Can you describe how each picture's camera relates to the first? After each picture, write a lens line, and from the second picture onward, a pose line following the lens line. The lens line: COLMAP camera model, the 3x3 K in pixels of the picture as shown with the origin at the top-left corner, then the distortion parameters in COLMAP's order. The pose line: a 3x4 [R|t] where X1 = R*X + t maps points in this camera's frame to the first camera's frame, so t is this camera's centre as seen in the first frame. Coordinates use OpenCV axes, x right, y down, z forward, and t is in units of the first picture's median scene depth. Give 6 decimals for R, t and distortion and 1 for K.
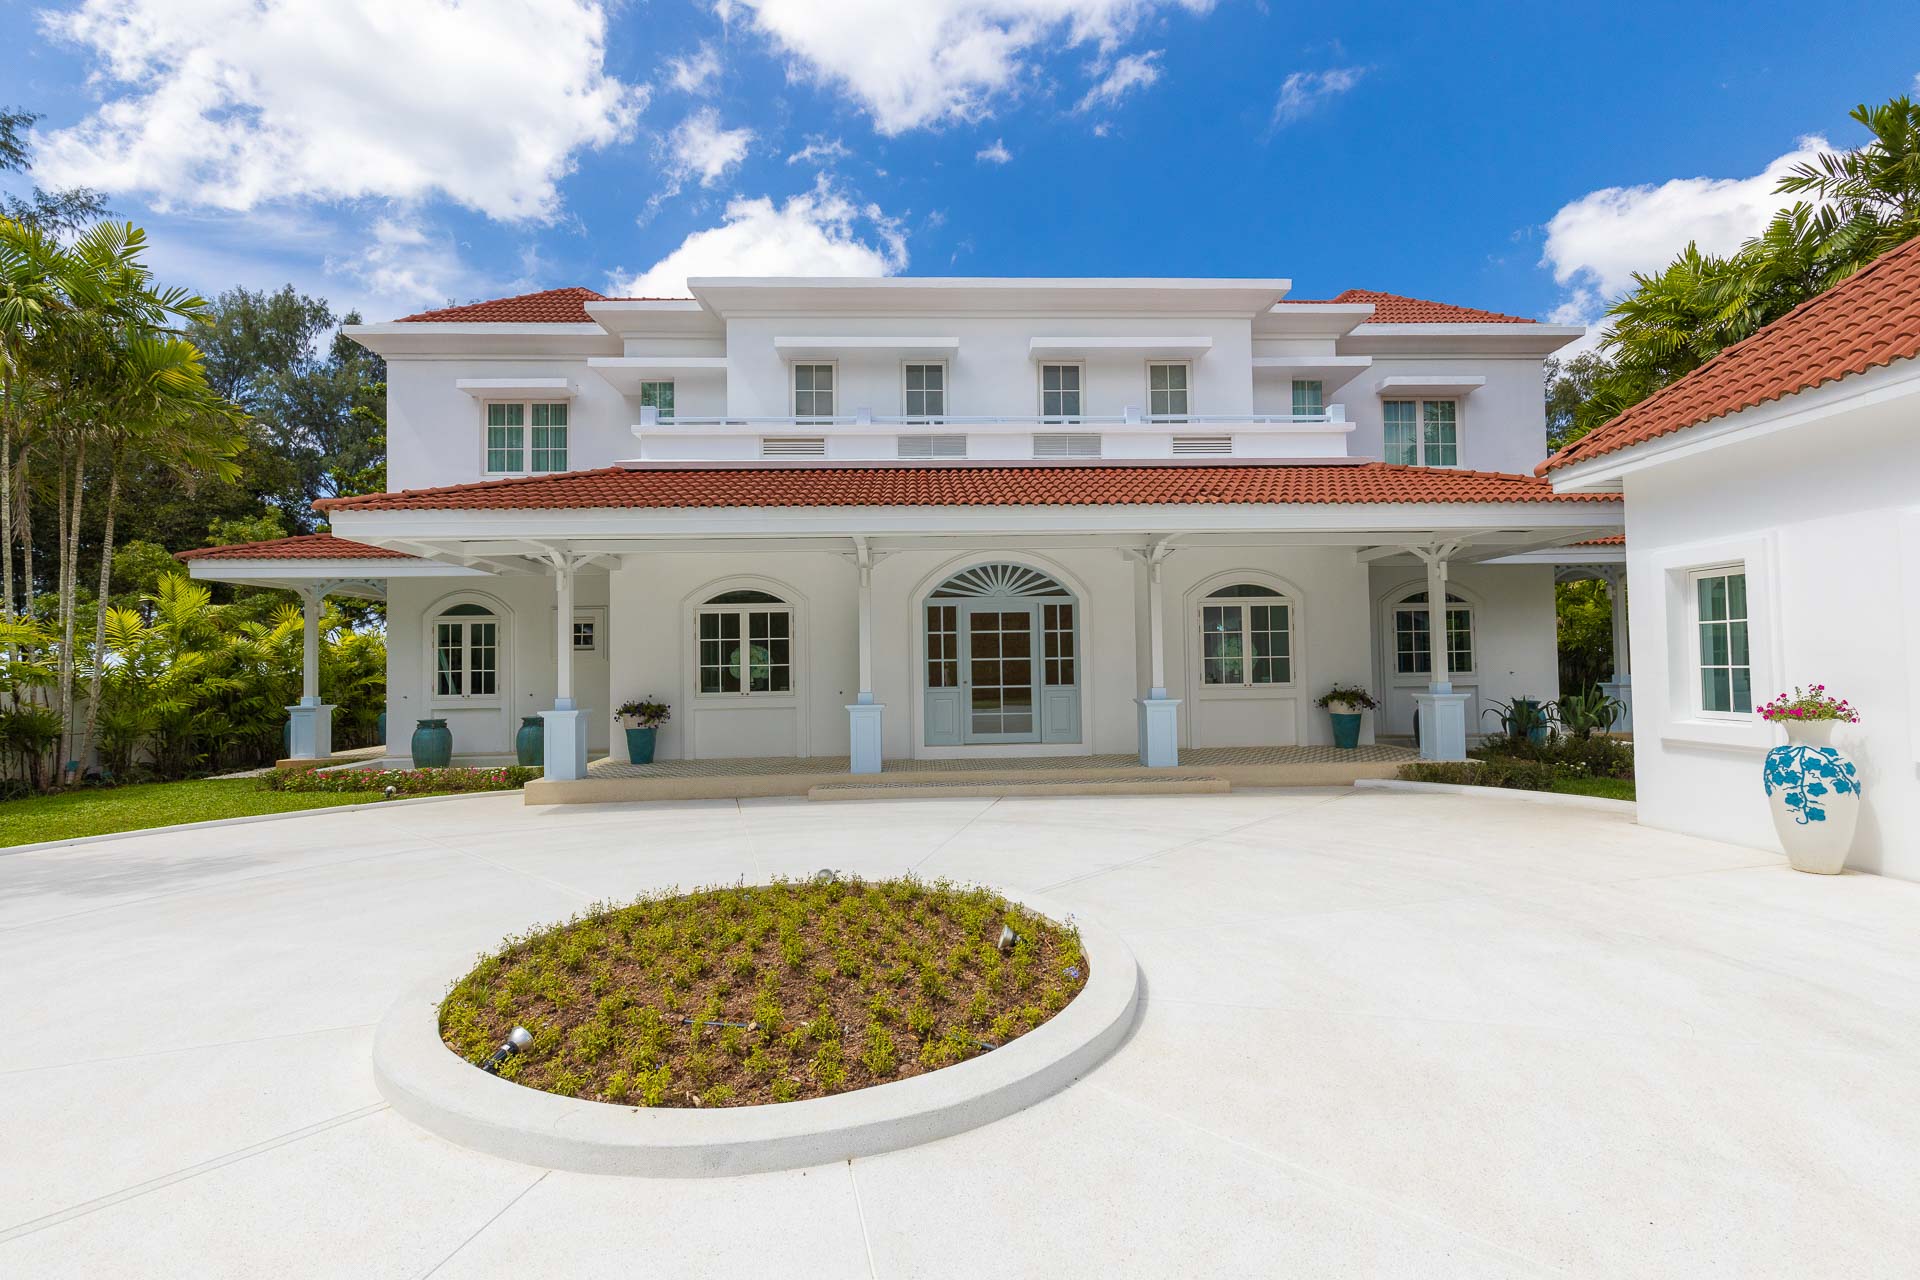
lens RADIAL K [[865.9, 0, 963.7], [0, 865.9, 638.3], [0, 0, 1]] dist [0.005973, -0.000735]
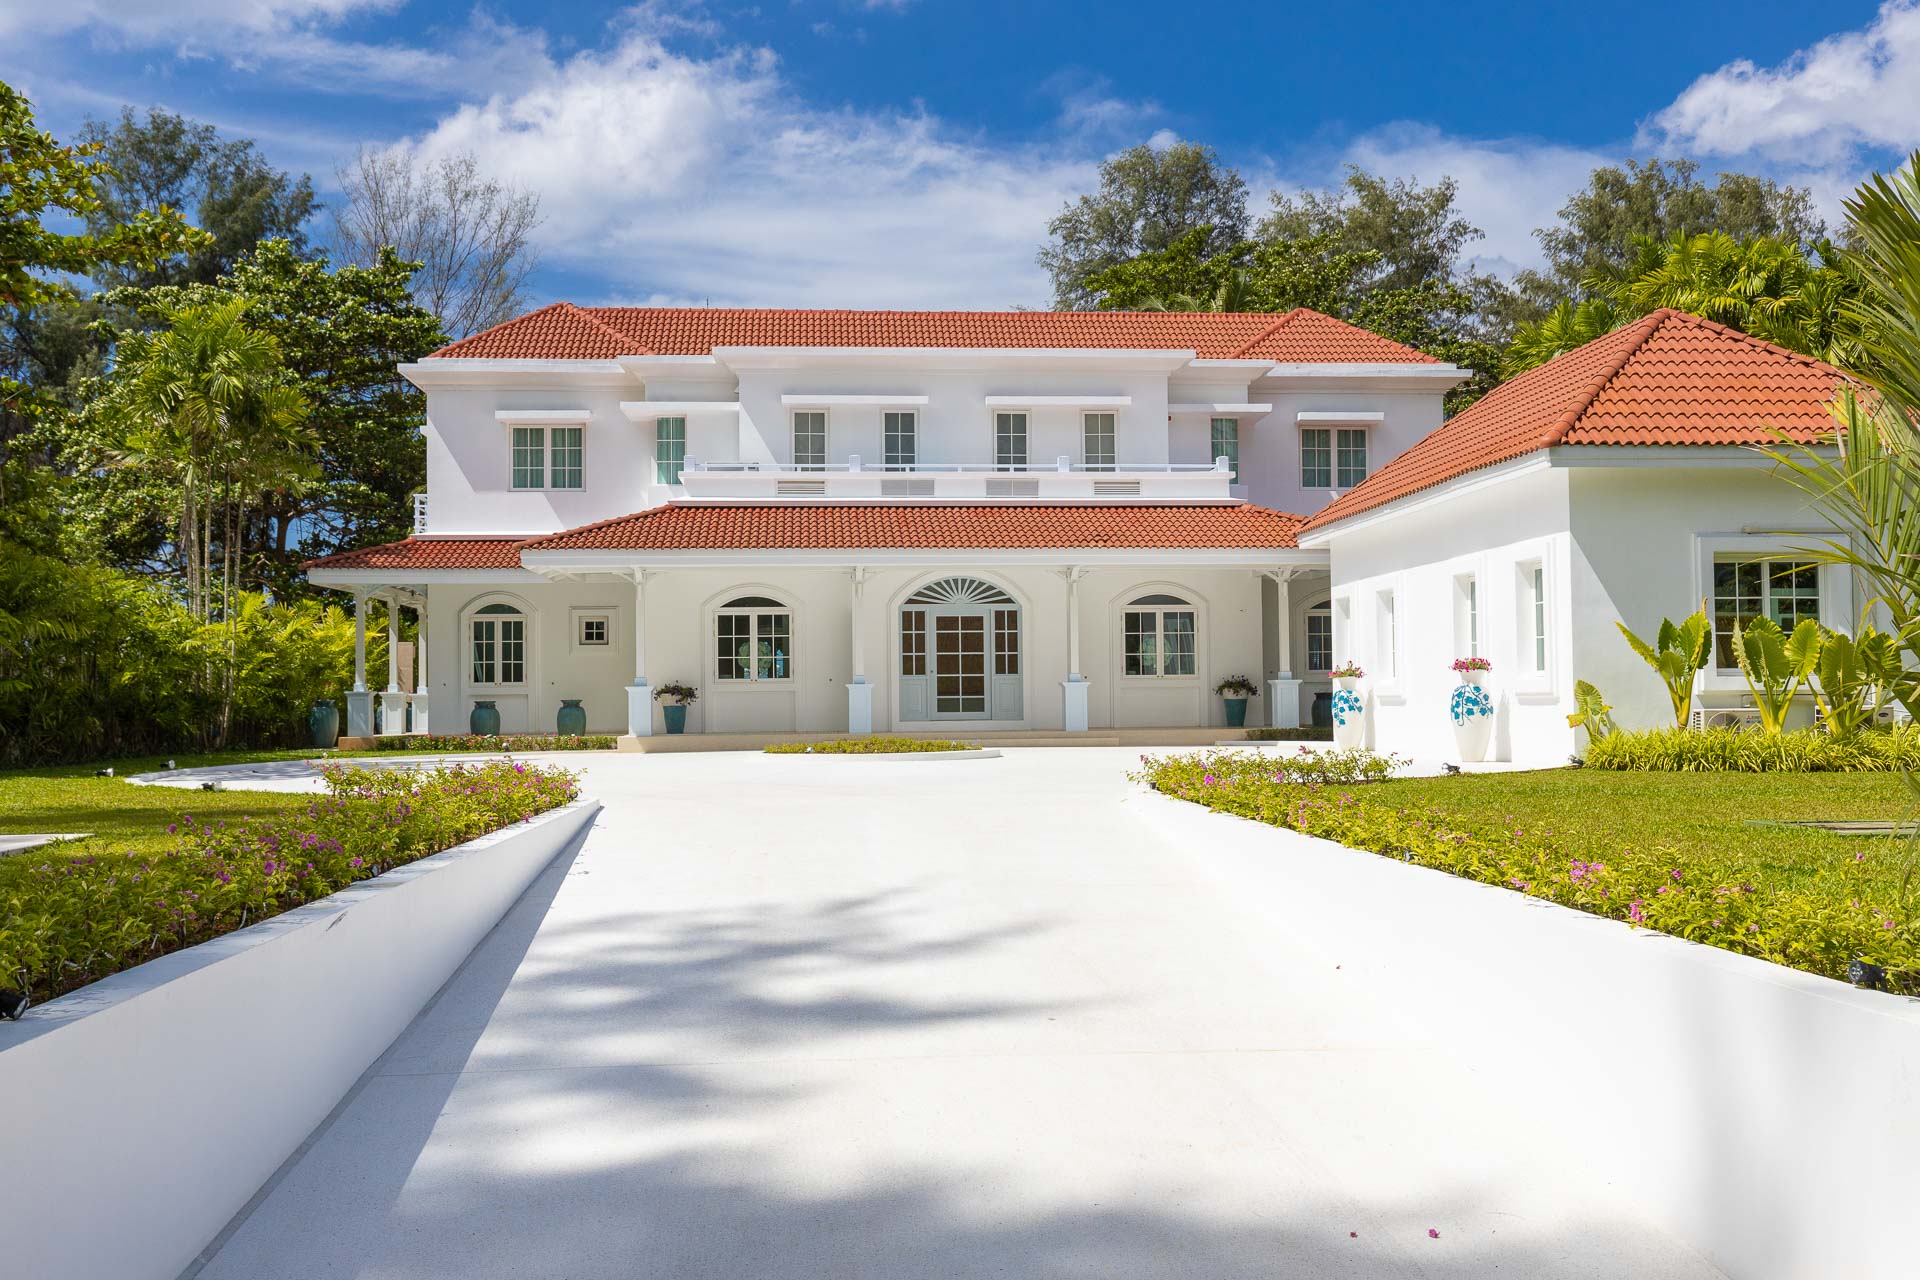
lens RADIAL K [[1729.1, 0, 958.1], [0, 1729.1, 636.8], [0, 0, 1]] dist [0.049624, -0.000269]
pose [[0.999580, 0.007922, 0.027859, -0.030171], [-0.007788, 0.999958, -0.004886, 0.012154], [-0.027897, 0.004667, 0.999600, -1.509175]]
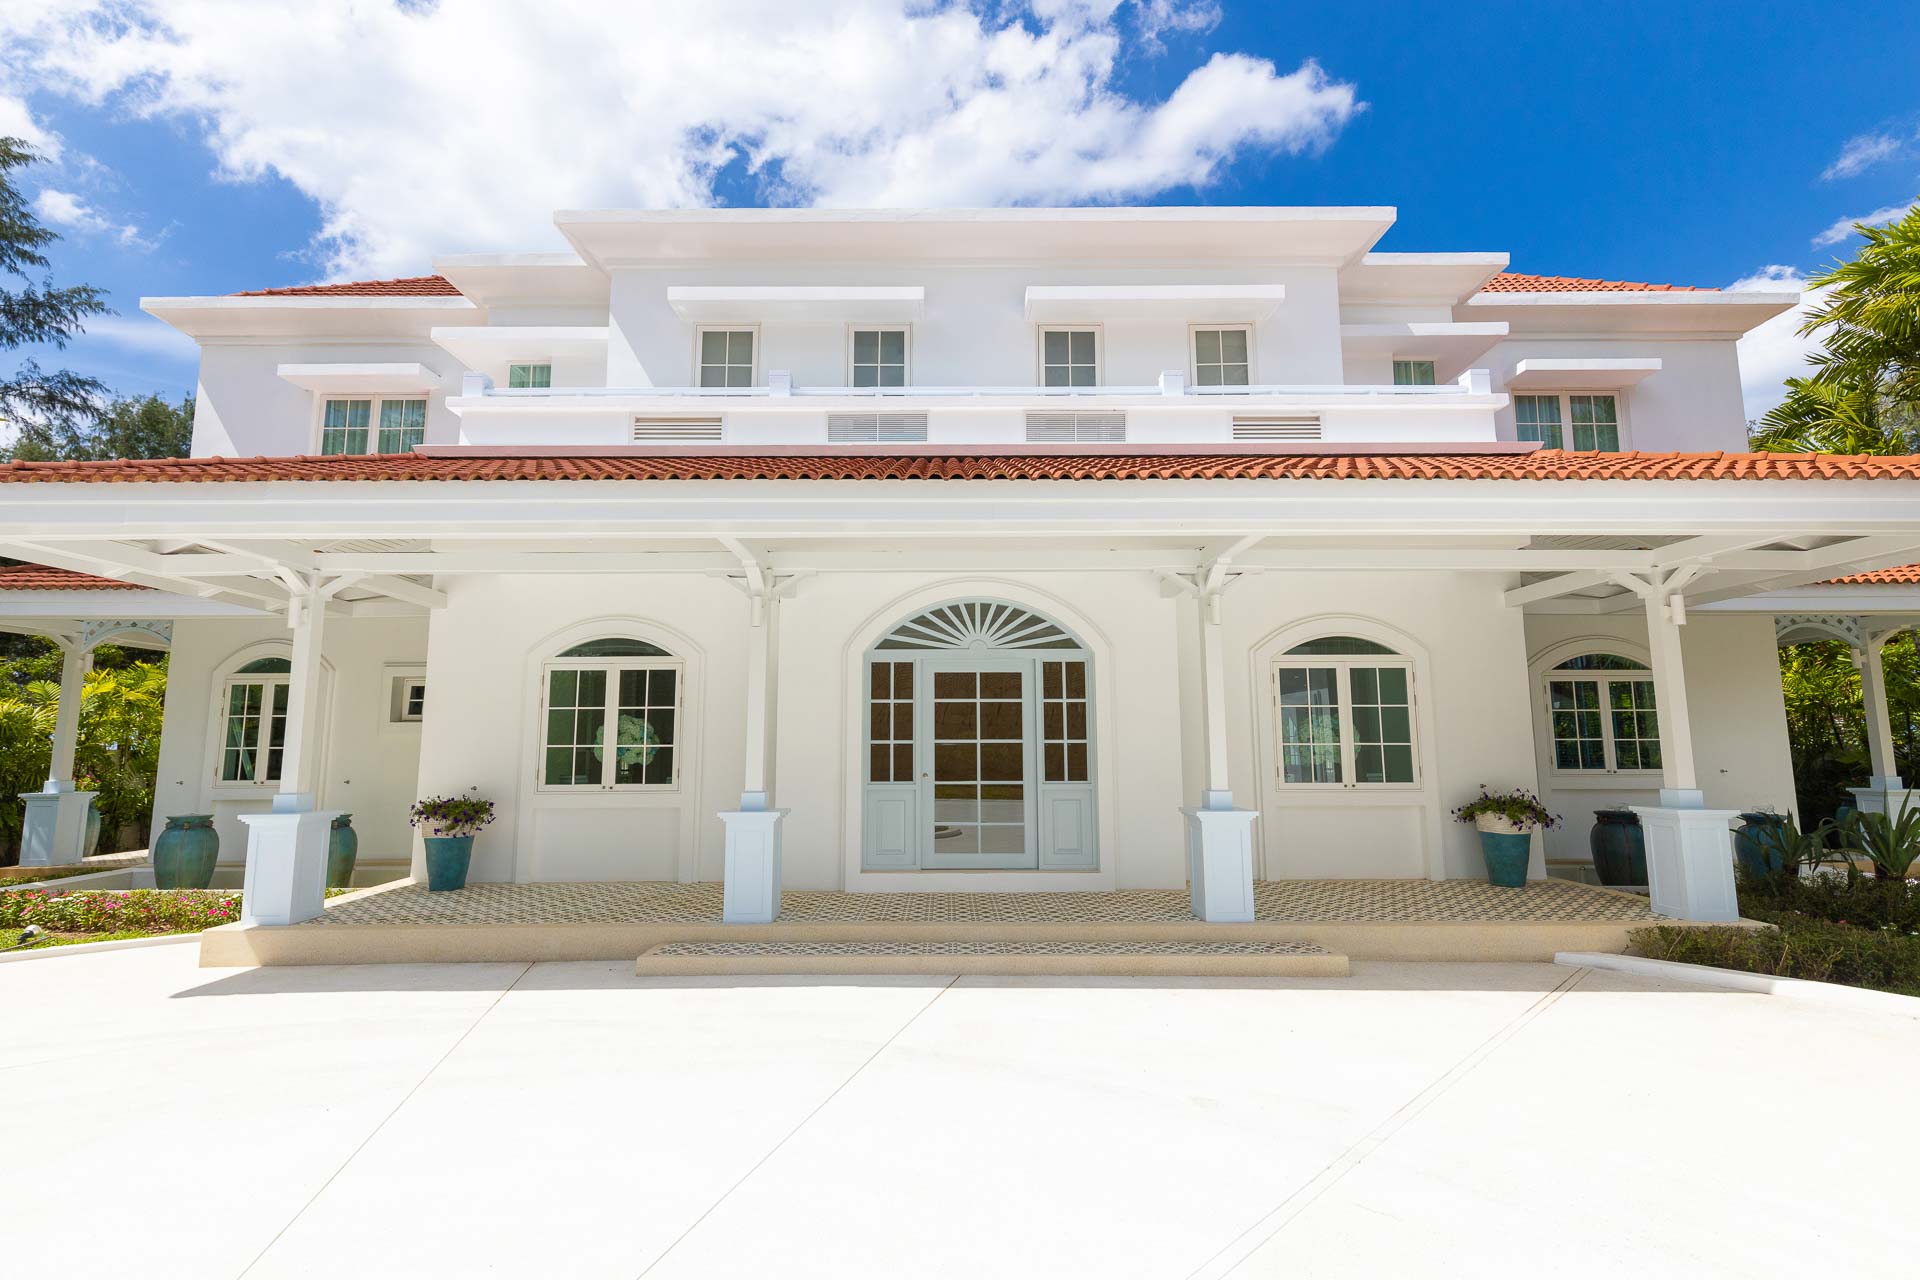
lens RADIAL K [[865.9, 0, 957.9], [0, 865.9, 639.8], [0, 0, 1]] dist [0.005973, -0.000735]
pose [[0.999045, 0.008600, -0.042833, 0.055091], [-0.012437, 0.995853, -0.090124, 0.005985], [0.041881, 0.090571, 0.995009, 0.320129]]
